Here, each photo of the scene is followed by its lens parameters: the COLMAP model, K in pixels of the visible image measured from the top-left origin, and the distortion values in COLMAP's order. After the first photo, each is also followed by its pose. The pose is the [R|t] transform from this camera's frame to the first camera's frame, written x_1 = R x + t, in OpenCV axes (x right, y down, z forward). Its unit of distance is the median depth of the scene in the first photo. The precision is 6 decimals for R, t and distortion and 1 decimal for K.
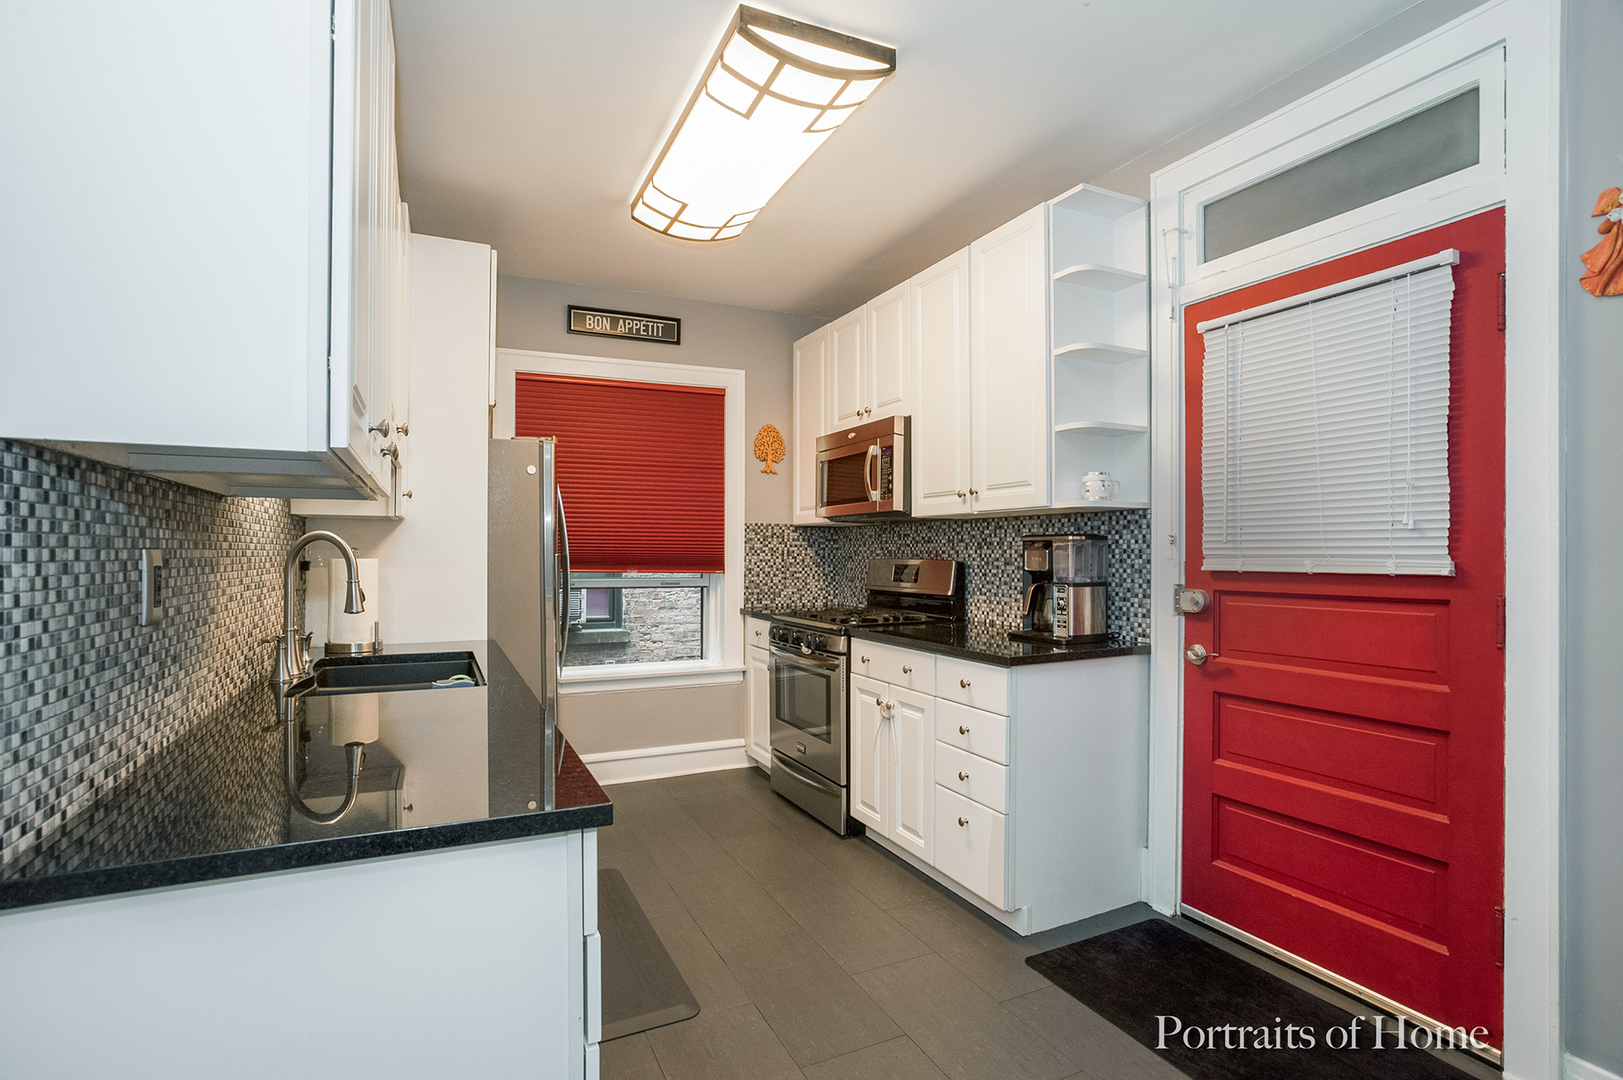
lens RADIAL K [[771.7, 0, 806.5], [0, 771.7, 553.0], [0, 0, 1]] dist [-0.029964, 0.001348]
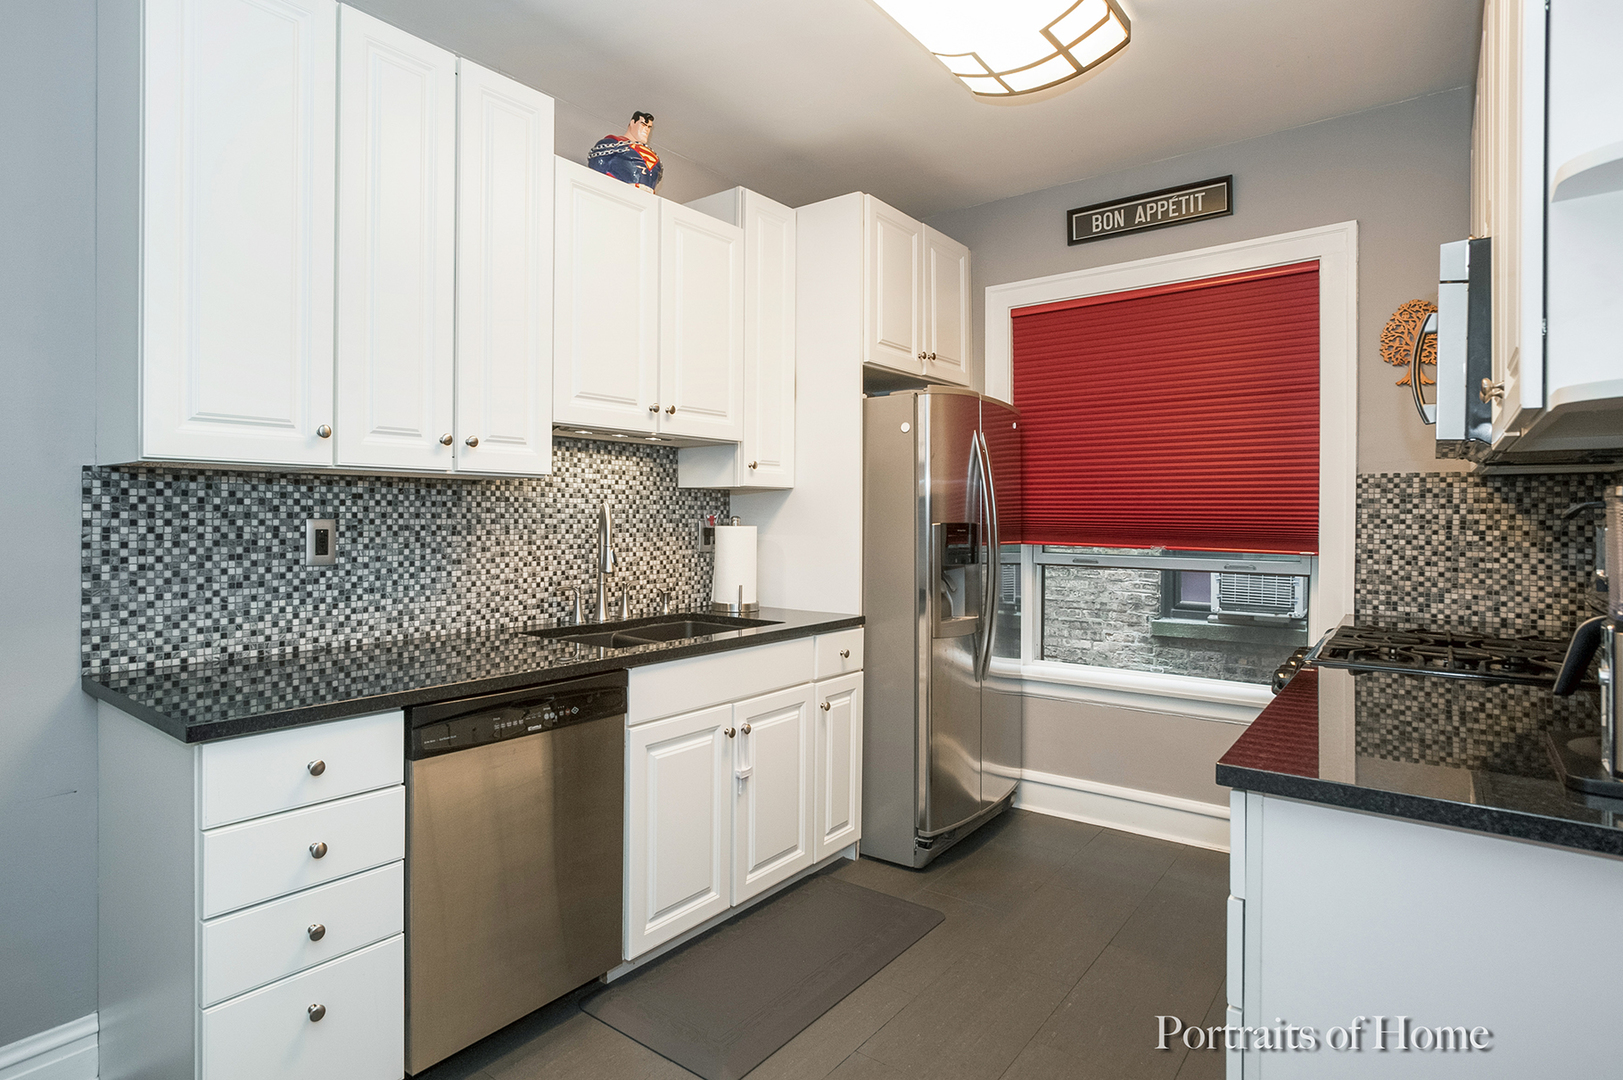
lens RADIAL K [[884.9, 0, 797.7], [0, 884.9, 522.9], [0, 0, 1]] dist [-0.020093, -0.000158]
pose [[0.428310, 0.010132, -0.903575, 0.464890], [-0.004313, 0.999949, 0.009169, -0.006614], [0.903622, -0.000030, 0.428331, 0.410025]]
